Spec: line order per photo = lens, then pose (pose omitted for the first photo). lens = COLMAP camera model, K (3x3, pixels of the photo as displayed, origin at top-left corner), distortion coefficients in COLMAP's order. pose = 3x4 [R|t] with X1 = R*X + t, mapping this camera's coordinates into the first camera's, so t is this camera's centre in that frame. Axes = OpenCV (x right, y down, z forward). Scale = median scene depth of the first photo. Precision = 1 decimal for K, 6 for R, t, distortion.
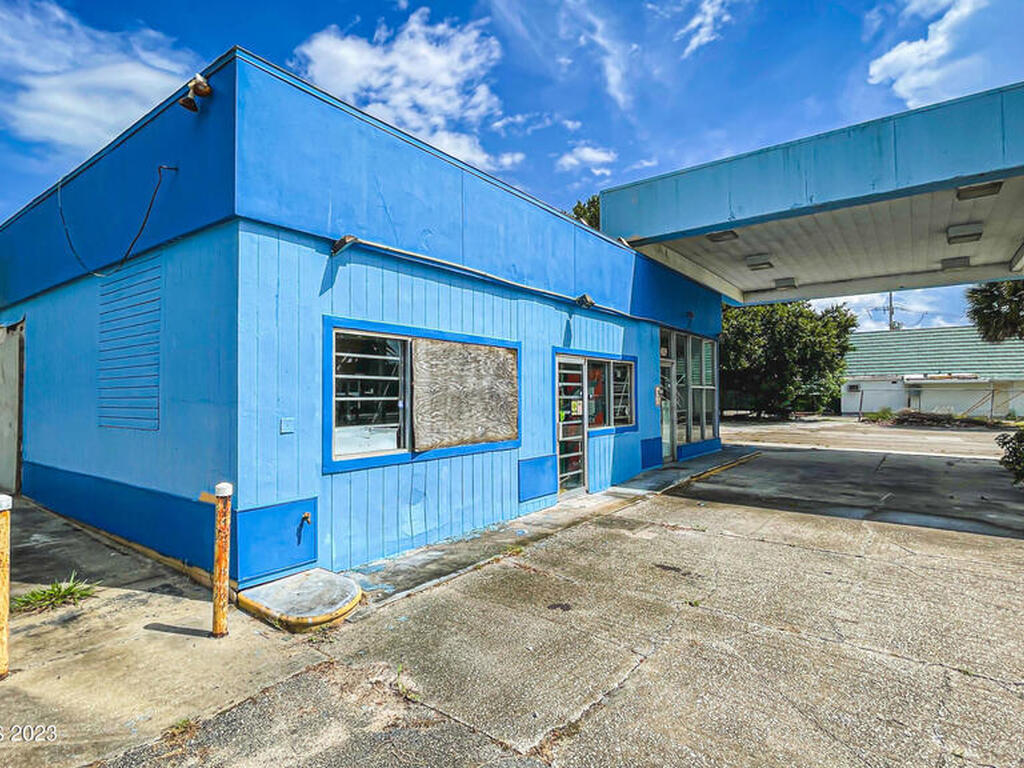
lens RADIAL K [[547.1, 0, 512.0], [0, 547.1, 384.0], [0, 0, 1]] dist [0.011692, -0.015478]
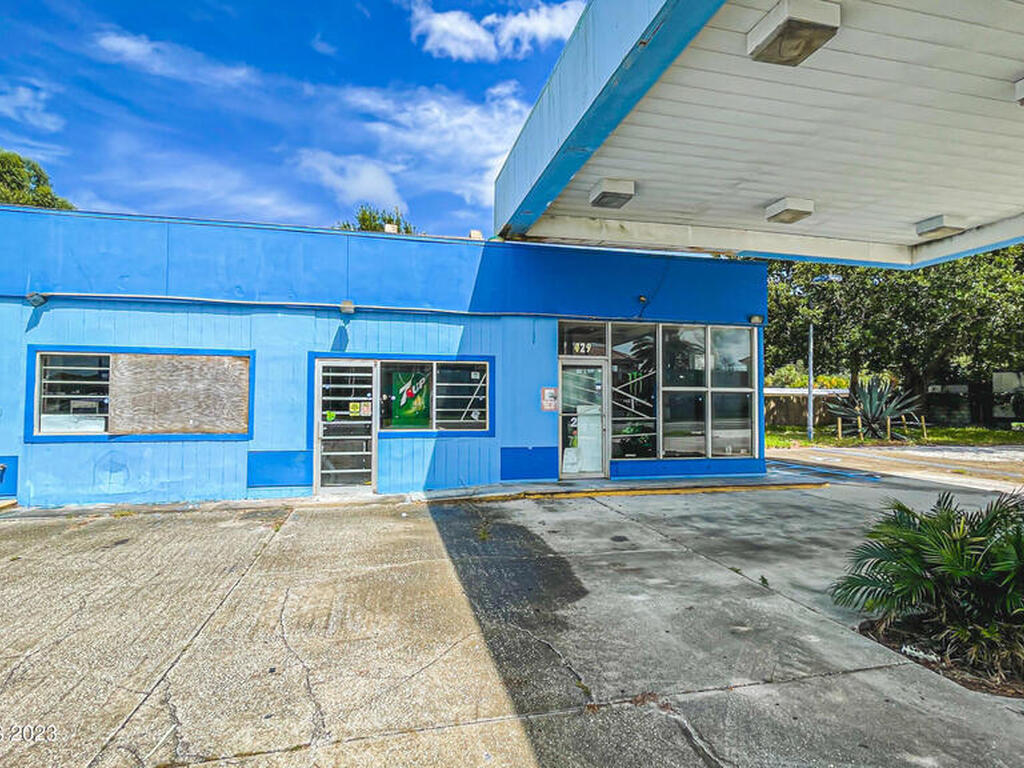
lens RADIAL K [[547.1, 0, 512.0], [0, 547.1, 384.0], [0, 0, 1]] dist [0.011692, -0.015478]
pose [[0.763301, -0.010612, -0.645956, 1.205407], [0.004654, 0.999929, -0.010928, 0.010665], [0.646026, 0.005335, 0.763296, 0.464763]]
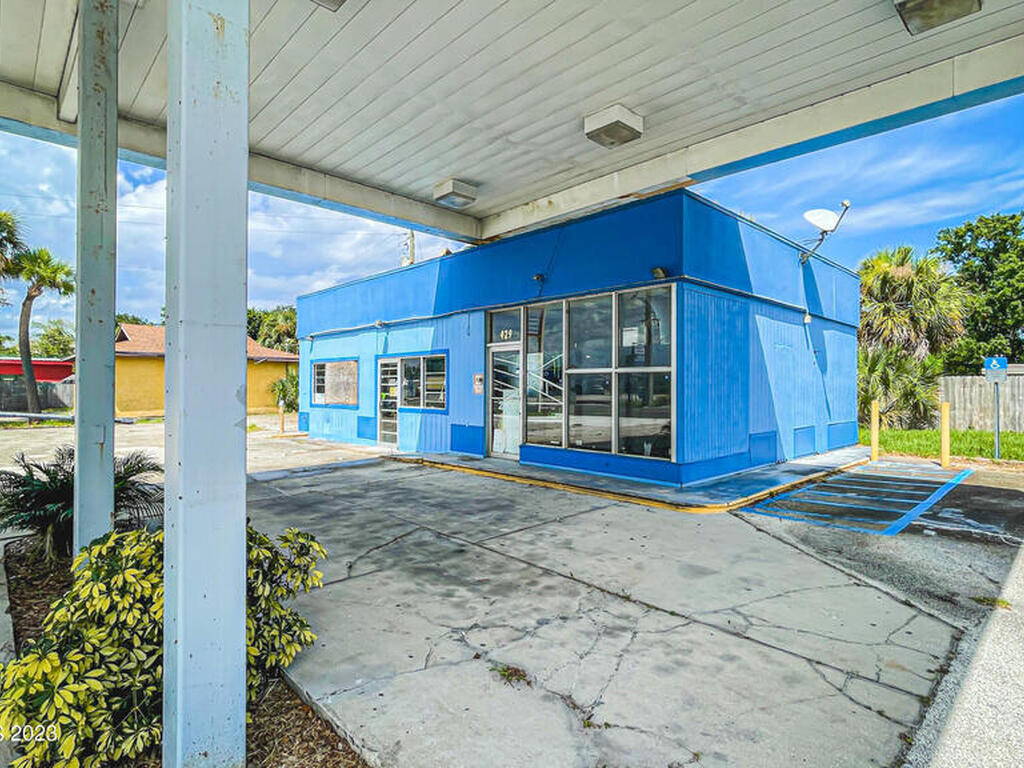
lens RADIAL K [[547.1, 0, 512.0], [0, 547.1, 384.0], [0, 0, 1]] dist [0.011692, -0.015478]
pose [[-0.175634, -0.001335, -0.984455, 1.868735], [0.018257, 0.999823, -0.004613, 0.042475], [0.984286, -0.018784, -0.175578, 1.898896]]
